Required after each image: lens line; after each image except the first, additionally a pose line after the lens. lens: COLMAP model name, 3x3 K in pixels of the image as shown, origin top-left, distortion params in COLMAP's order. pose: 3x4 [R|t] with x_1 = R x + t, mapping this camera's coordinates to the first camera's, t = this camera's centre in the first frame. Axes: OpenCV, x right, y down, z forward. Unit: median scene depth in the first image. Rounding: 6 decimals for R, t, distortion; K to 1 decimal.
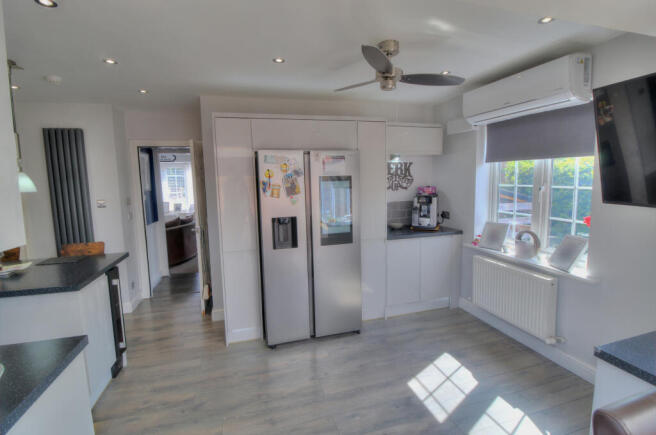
lens RADIAL K [[311.8, 0, 338.0], [0, 311.8, 211.2], [0, 0, 1]] dist [-0.008704, -0.002824]
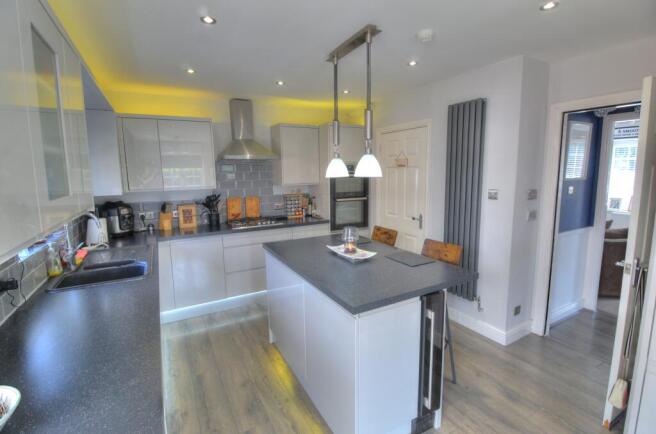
lens RADIAL K [[311.8, 0, 330.7], [0, 311.8, 211.0], [0, 0, 1]] dist [-0.008704, -0.002824]
pose [[0.211904, 0.149598, -0.965773, -0.106141], [-0.091456, 0.986914, 0.132806, -0.052843], [0.973002, 0.060183, 0.222813, 0.476423]]
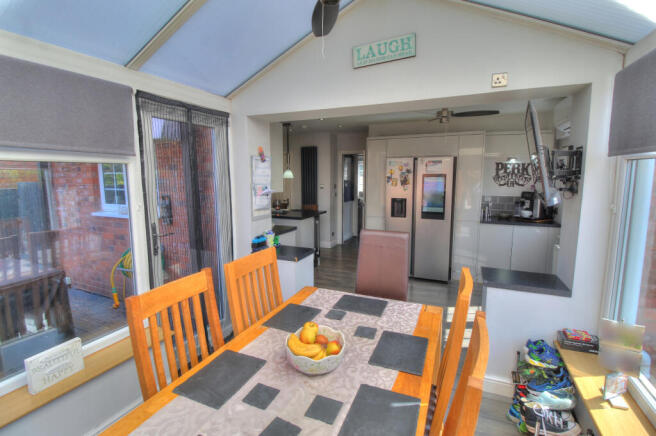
lens RADIAL K [[311.8, 0, 329.1], [0, 311.8, 217.5], [0, 0, 1]] dist [-0.008704, -0.002824]
pose [[0.759506, 0.106328, -0.641752, 0.530638], [-0.084178, 0.994321, 0.065119, 0.038361], [0.645031, 0.004563, 0.764143, -0.435492]]
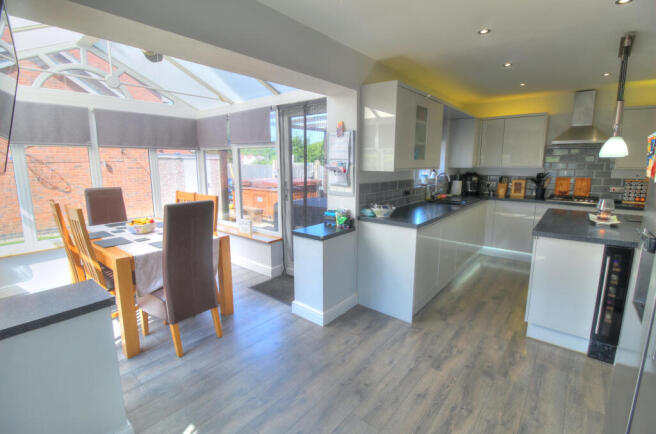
lens RADIAL K [[311.8, 0, 329.2], [0, 311.8, 211.7], [0, 0, 1]] dist [-0.008704, -0.002824]
pose [[-0.826942, 0.113736, -0.550664, 0.318743], [-0.038043, 0.965768, 0.256604, -0.079326], [0.560999, 0.233146, -0.794307, 0.942517]]
